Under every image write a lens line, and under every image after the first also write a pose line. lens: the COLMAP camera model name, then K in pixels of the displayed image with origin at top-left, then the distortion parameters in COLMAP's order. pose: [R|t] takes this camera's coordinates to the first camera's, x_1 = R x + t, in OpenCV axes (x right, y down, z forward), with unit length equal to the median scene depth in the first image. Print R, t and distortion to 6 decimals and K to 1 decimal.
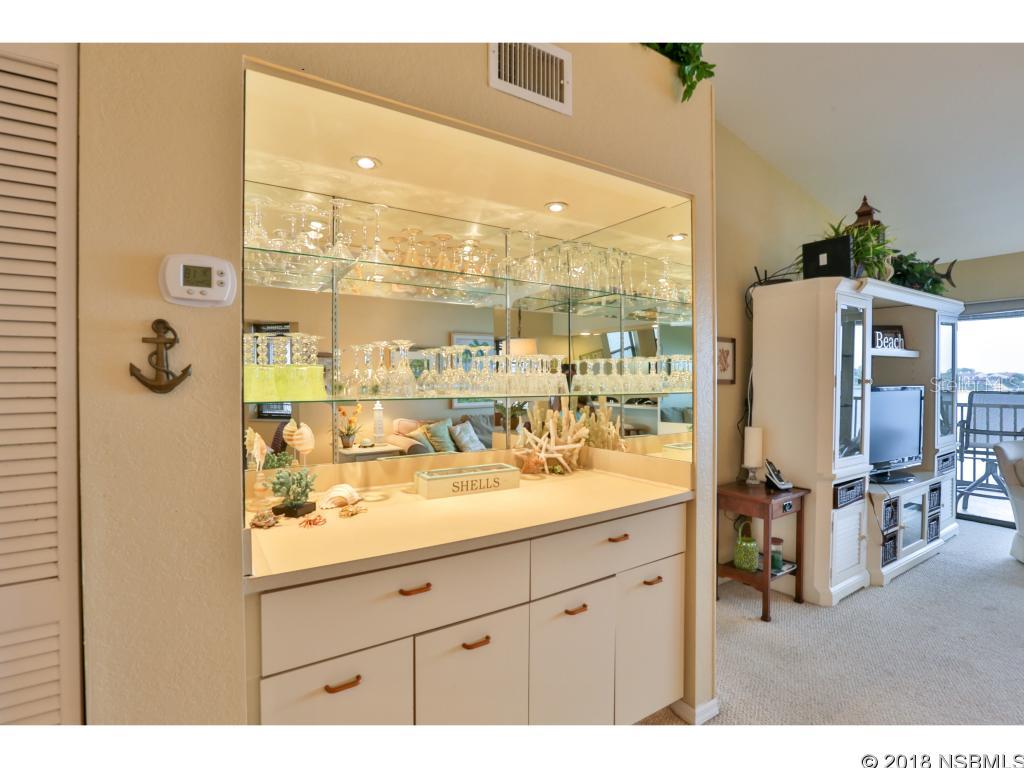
lens RADIAL K [[494.6, 0, 514.6], [0, 494.6, 385.8], [0, 0, 1]] dist [-0.049735, 0.012429]
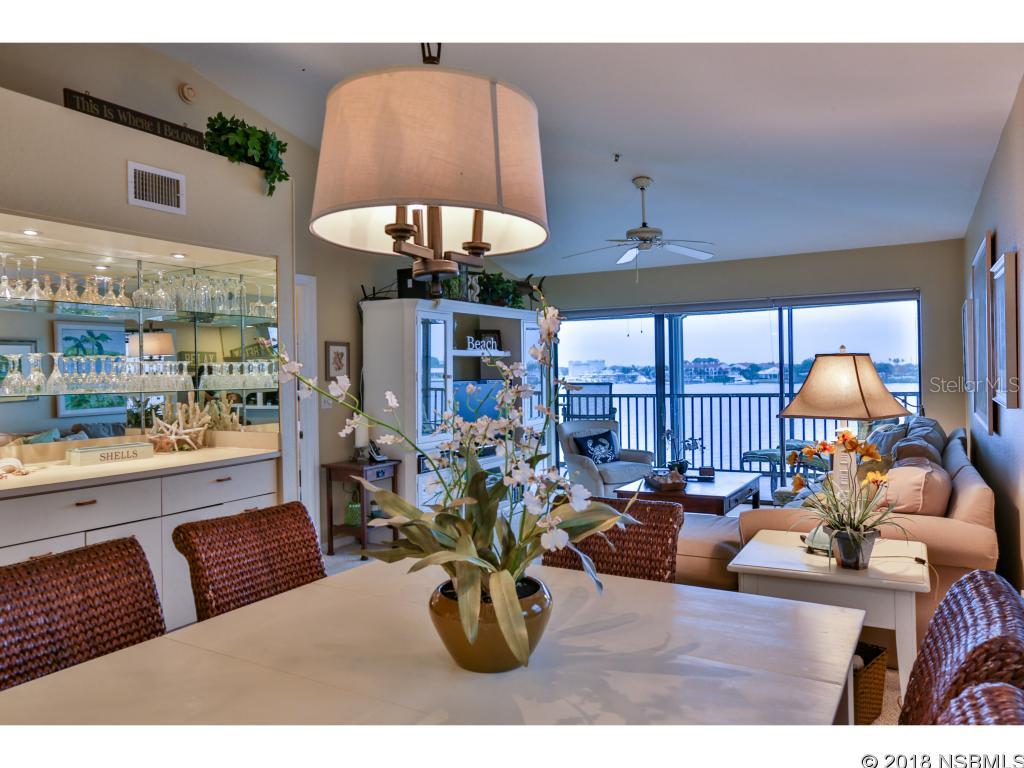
lens RADIAL K [[714.7, 0, 492.8], [0, 714.7, 378.0], [0, 0, 1]] dist [0.010509, 0.008077]
pose [[0.897963, -0.015025, 0.439815, -0.013545], [0.019820, 0.999784, -0.006311, 0.012092], [-0.439625, 0.014385, 0.898066, -1.023719]]
